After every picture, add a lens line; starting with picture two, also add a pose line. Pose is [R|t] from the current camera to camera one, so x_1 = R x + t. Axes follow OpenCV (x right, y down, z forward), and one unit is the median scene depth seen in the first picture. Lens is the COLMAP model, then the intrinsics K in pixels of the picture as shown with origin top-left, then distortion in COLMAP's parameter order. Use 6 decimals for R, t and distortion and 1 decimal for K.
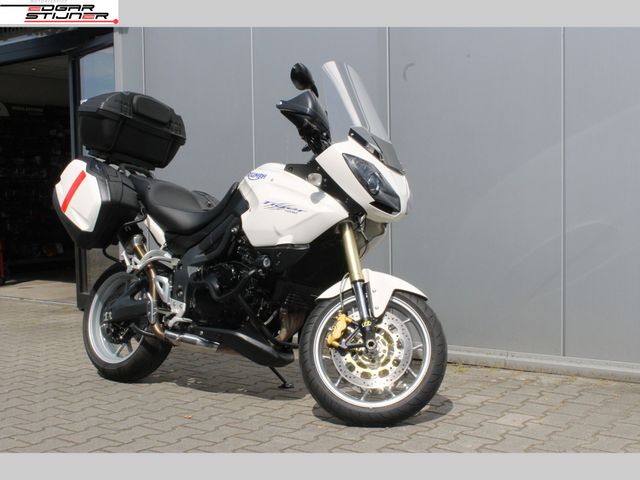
lens RADIAL K [[844.8, 0, 320.0], [0, 844.8, 240.0], [0, 0, 1]] dist [-0.034972, -0.048746]
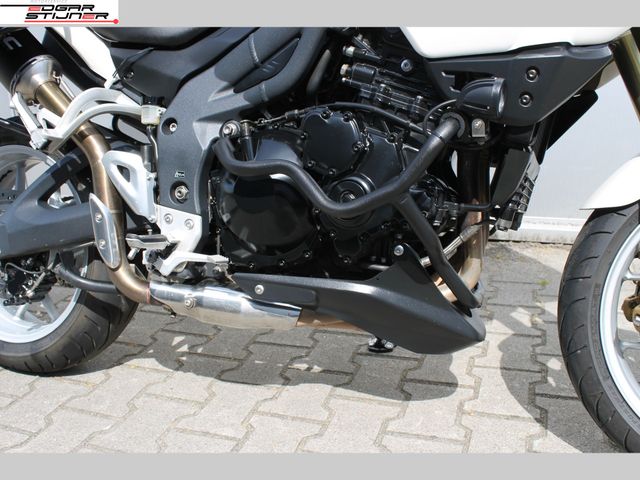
lens RADIAL K [[596.9, 0, 320.0], [0, 596.9, 240.0], [0, 0, 1]] dist [-0.092314, 0.001616]
pose [[0.950122, -0.102417, 0.294581, -0.189412], [0.033828, 0.972812, 0.229112, 0.022773], [-0.310037, -0.207719, 0.927755, 0.711589]]
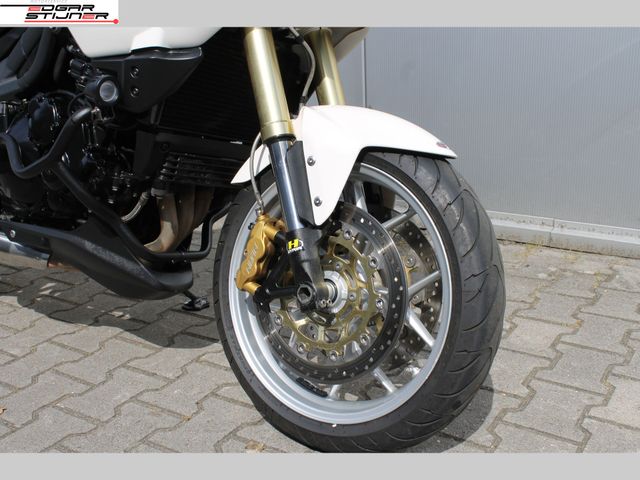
lens RADIAL K [[723.2, 0, 320.0], [0, 723.2, 240.0], [0, 0, 1]] dist [-0.000749, 0.001113]
pose [[0.999368, -0.029608, 0.019662, 0.036326], [0.024190, 0.971920, 0.234067, 0.014401], [-0.026040, -0.233443, 0.972022, 0.547352]]
